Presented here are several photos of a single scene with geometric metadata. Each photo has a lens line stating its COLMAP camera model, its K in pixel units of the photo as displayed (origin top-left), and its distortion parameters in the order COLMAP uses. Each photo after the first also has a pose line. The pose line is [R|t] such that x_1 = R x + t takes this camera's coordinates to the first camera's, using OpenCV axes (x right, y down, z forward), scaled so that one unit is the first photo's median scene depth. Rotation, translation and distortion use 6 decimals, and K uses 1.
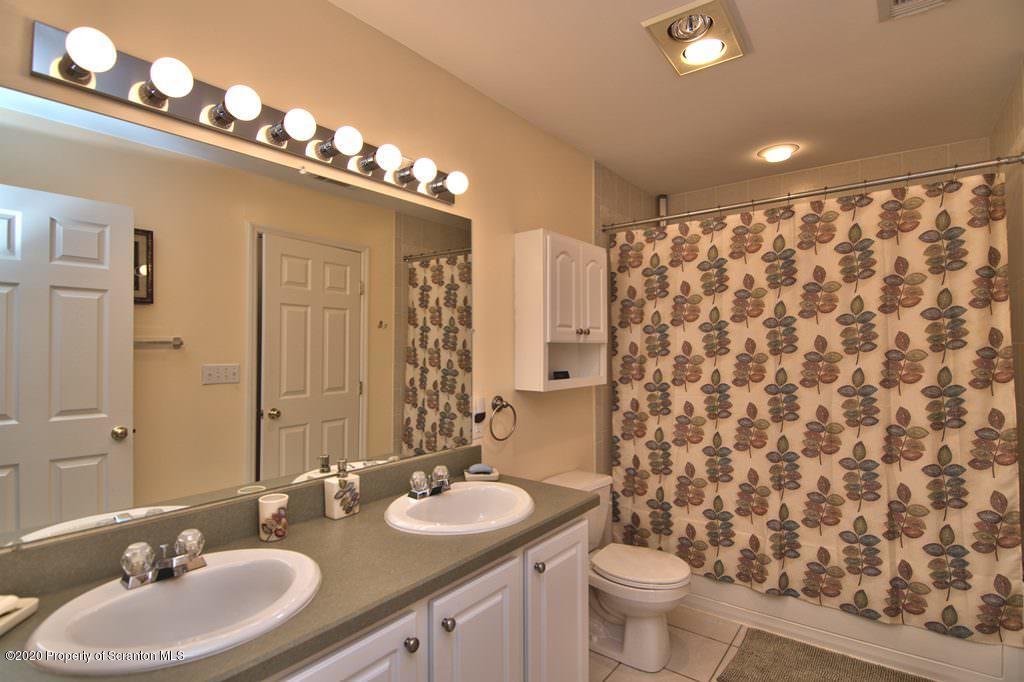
lens RADIAL K [[506.7, 0, 512.0], [0, 506.7, 341.0], [0, 0, 1]] dist [-0.001515, -0.000126]
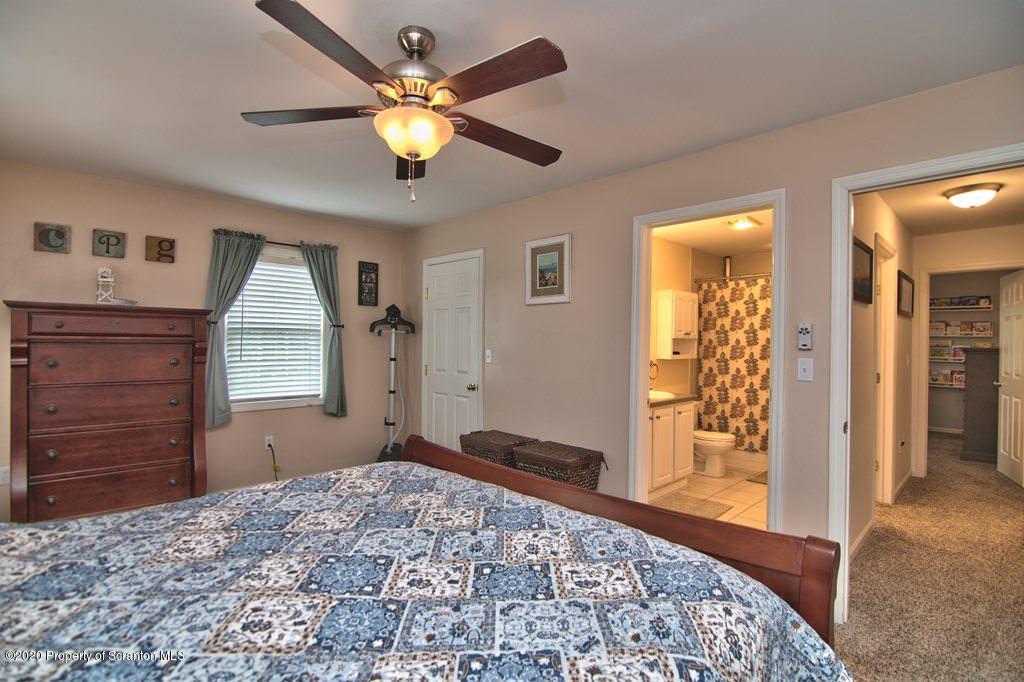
lens RADIAL K [[490.9, 0, 512.0], [0, 490.9, 341.0], [0, 0, 1]] dist [-0.003166, -0.012544]
pose [[0.991219, 0.013060, -0.131587, -0.305393], [-0.011367, 0.999843, 0.013610, -0.006085], [0.131744, -0.011995, 0.991211, -1.108502]]
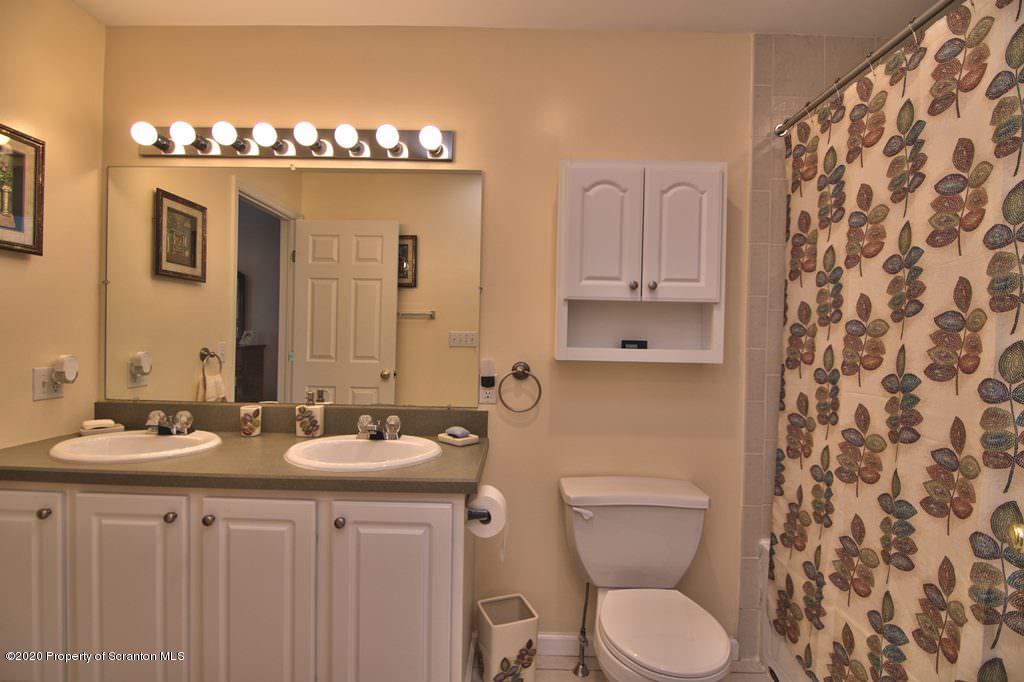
lens RADIAL K [[490.9, 0, 512.0], [0, 490.9, 341.0], [0, 0, 1]] dist [-0.003166, -0.012544]
pose [[0.605595, 0.023370, -0.795430, 0.534472], [-0.012321, 0.999724, 0.019992, 0.045120], [0.795677, -0.002306, 0.605716, 0.382581]]
